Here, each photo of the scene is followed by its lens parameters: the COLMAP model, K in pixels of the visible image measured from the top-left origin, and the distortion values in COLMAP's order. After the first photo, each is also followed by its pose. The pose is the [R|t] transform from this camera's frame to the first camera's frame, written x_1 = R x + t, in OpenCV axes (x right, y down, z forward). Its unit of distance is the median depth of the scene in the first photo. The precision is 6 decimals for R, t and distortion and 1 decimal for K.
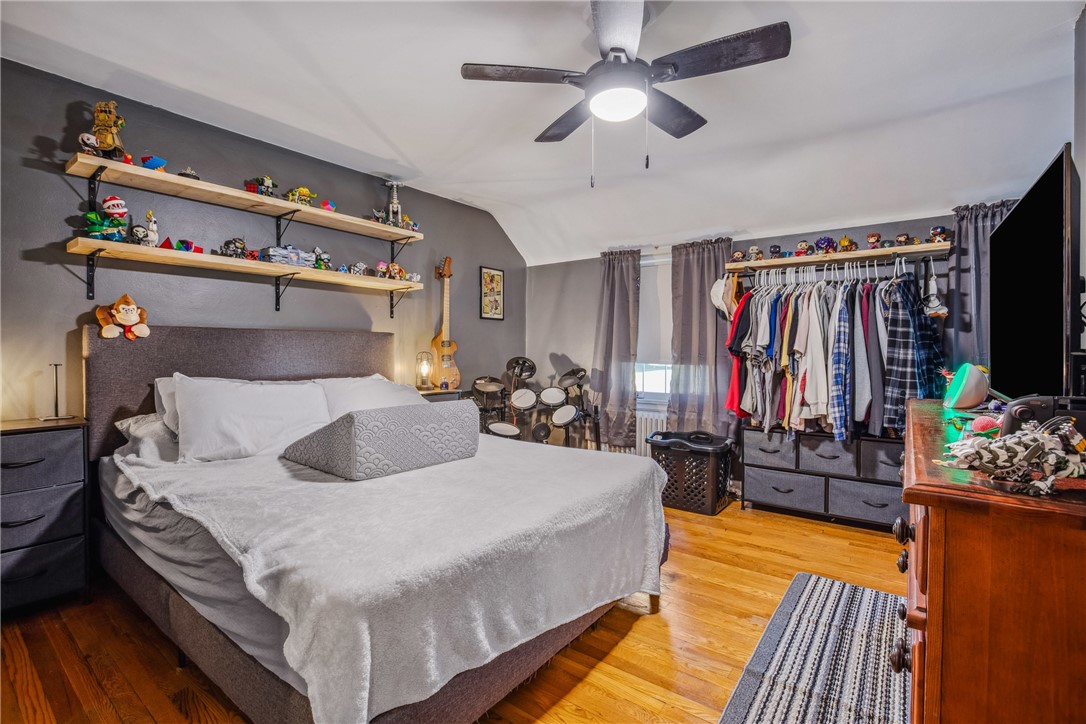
lens RADIAL K [[496.6, 0, 537.1], [0, 496.6, 359.4], [0, 0, 1]] dist [-0.021723, -0.000119]
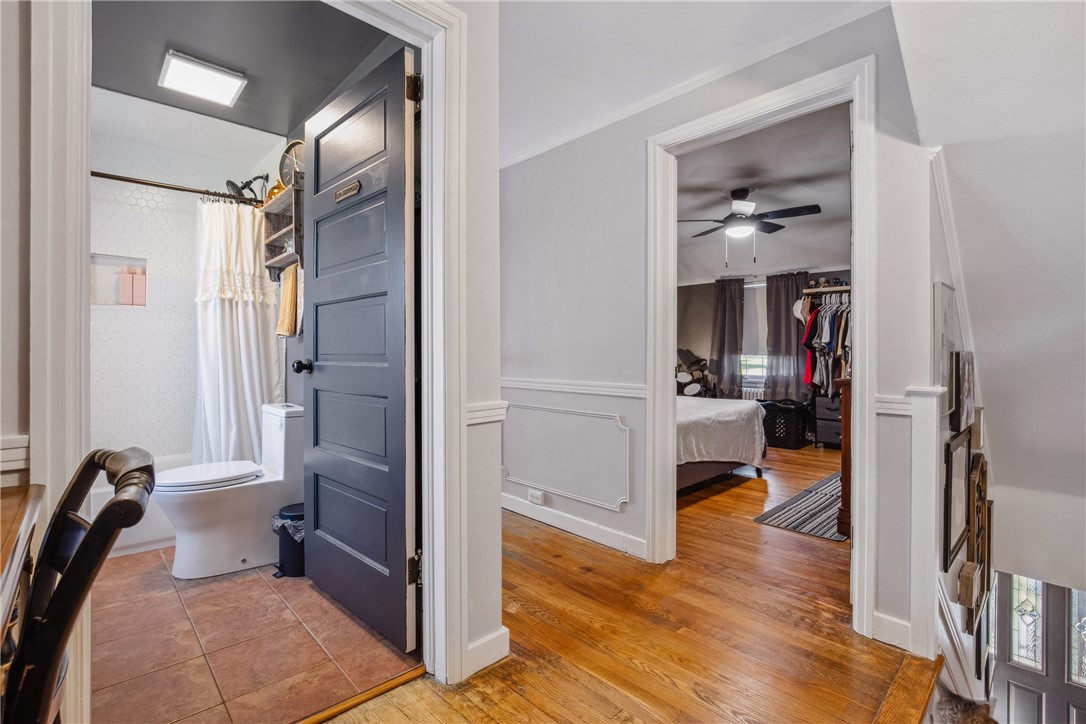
lens RADIAL K [[496.6, 0, 550.6], [0, 496.6, 352.6], [0, 0, 1]] dist [-0.021723, -0.000119]
pose [[0.989151, -0.005865, -0.146788, -0.167861], [0.004137, 0.999919, -0.012077, 0.017553], [0.146847, 0.011339, 0.989094, -0.617648]]
